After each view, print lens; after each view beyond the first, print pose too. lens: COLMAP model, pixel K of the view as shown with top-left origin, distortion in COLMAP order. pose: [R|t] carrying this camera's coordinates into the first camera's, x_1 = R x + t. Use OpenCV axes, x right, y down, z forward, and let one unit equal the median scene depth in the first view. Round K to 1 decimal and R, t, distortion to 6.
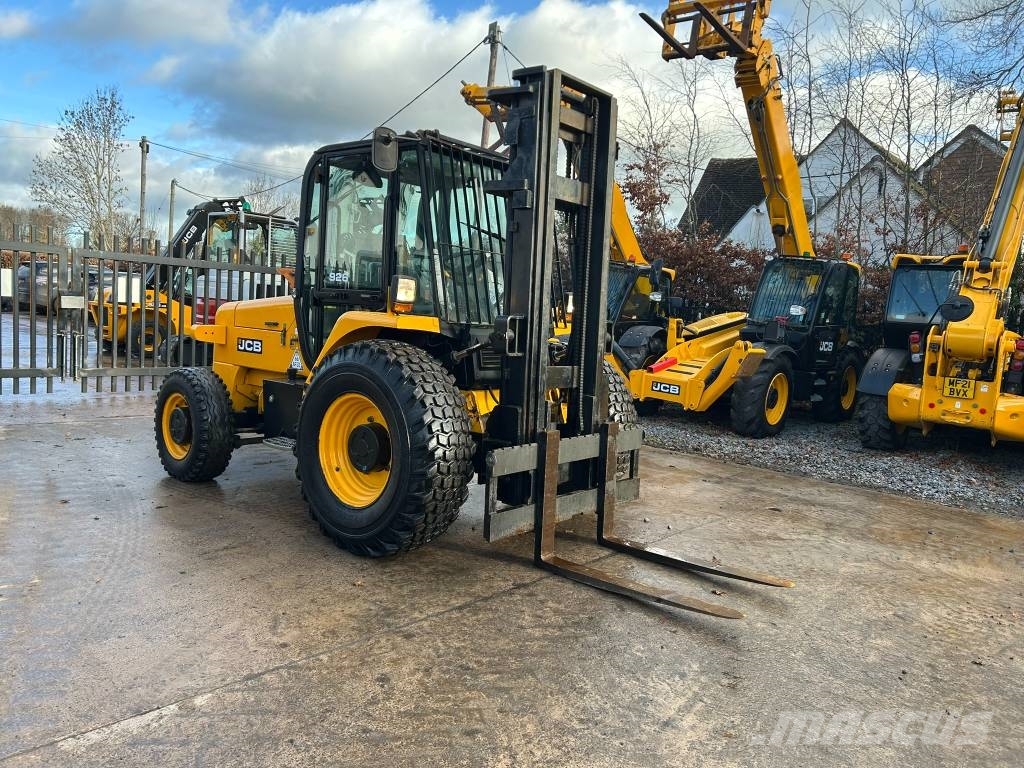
lens RADIAL K [[768.1, 0, 508.7], [0, 768.1, 369.8], [0, 0, 1]] dist [0.055216, -0.053108]
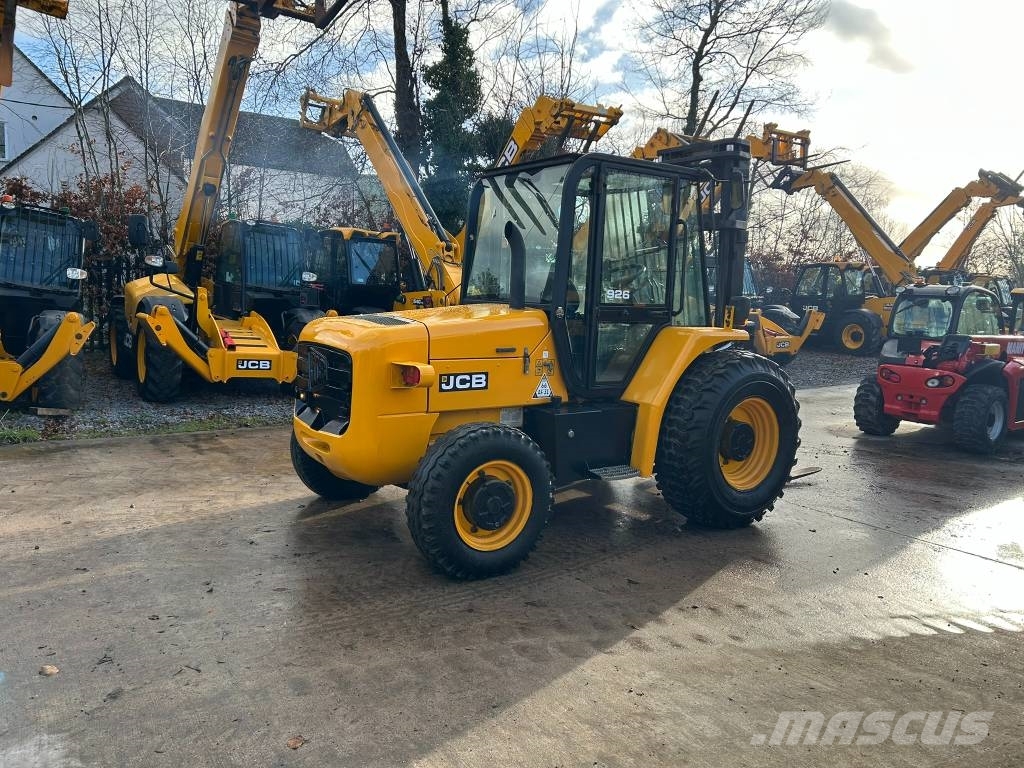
lens RADIAL K [[768.1, 0, 517.0], [0, 768.1, 384.3], [0, 0, 1]] dist [0.055216, -0.053108]
pose [[0.237919, -0.170205, 0.956256, -1.075508], [0.053102, 0.985333, 0.162168, -0.153107], [-0.969832, 0.012196, 0.243468, 0.779621]]
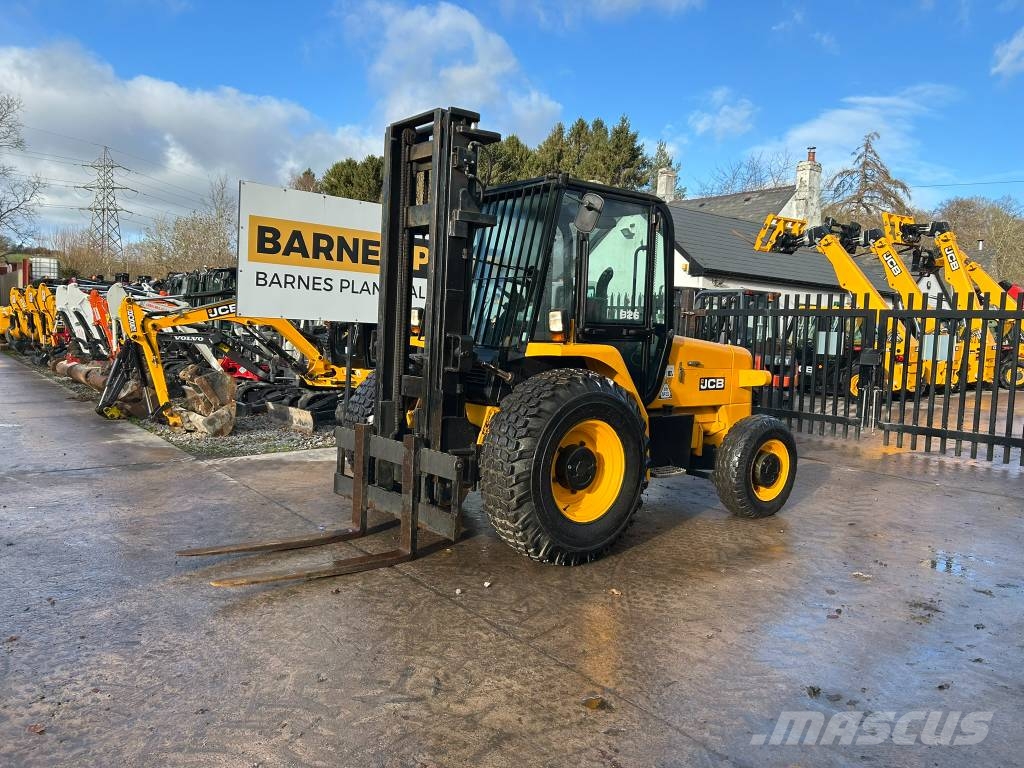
lens RADIAL K [[768.1, 0, 519.9], [0, 768.1, 380.2], [0, 0, 1]] dist [0.055216, -0.053108]
pose [[-0.168267, 0.002492, -0.985738, 0.896341], [-0.125824, 0.991763, 0.023986, -0.035464], [0.977678, 0.128066, -0.166567, 1.067164]]
